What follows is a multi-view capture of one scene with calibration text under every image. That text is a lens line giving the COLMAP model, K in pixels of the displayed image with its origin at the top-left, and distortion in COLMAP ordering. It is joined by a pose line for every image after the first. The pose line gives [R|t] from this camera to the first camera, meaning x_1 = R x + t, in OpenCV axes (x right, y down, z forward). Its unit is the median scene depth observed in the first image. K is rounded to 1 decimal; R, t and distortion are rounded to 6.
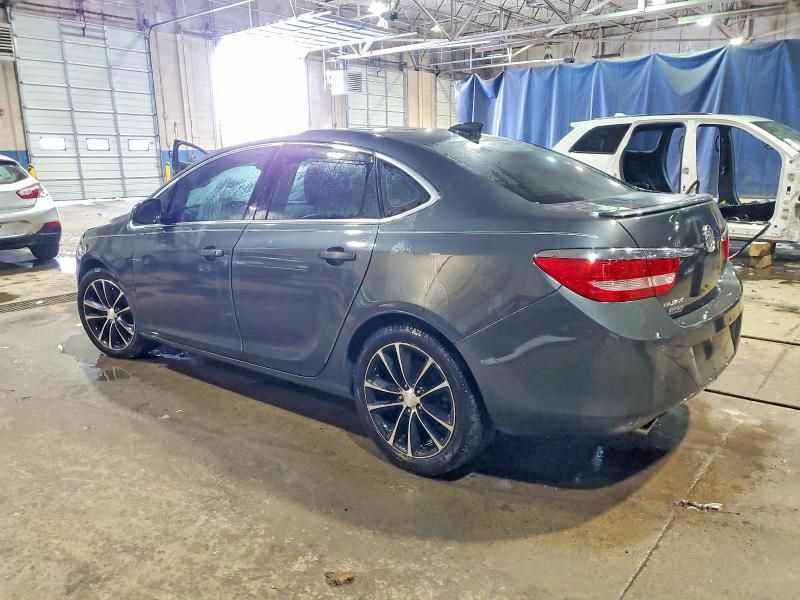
lens RADIAL K [[558.2, 0, 400.0], [0, 558.2, 300.0], [0, 0, 1]] dist [-0.005568, -0.004546]
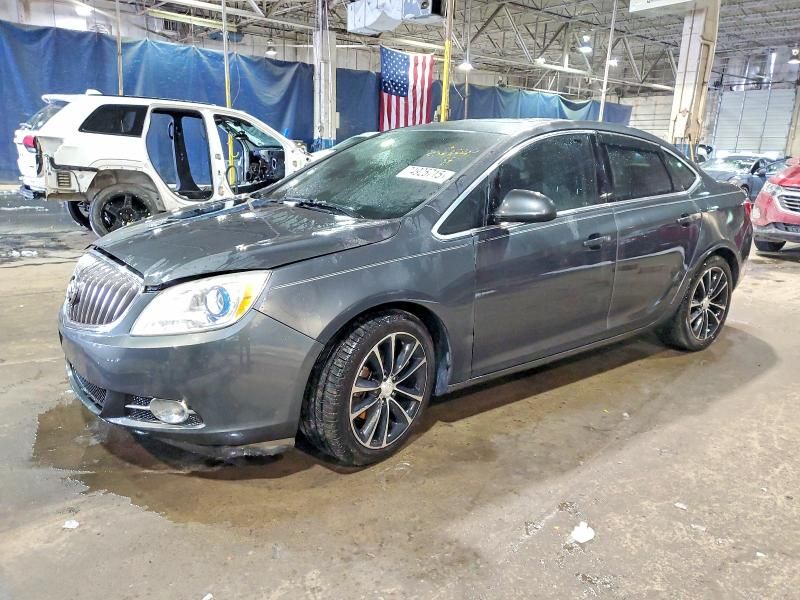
lens RADIAL K [[558.2, 0, 400.0], [0, 558.2, 300.0], [0, 0, 1]] dist [-0.005568, -0.004546]
pose [[0.295934, -0.213145, 0.931124, -0.866730], [0.187174, 0.968828, 0.162288, -0.132273], [-0.936691, 0.126256, 0.326604, 0.640104]]
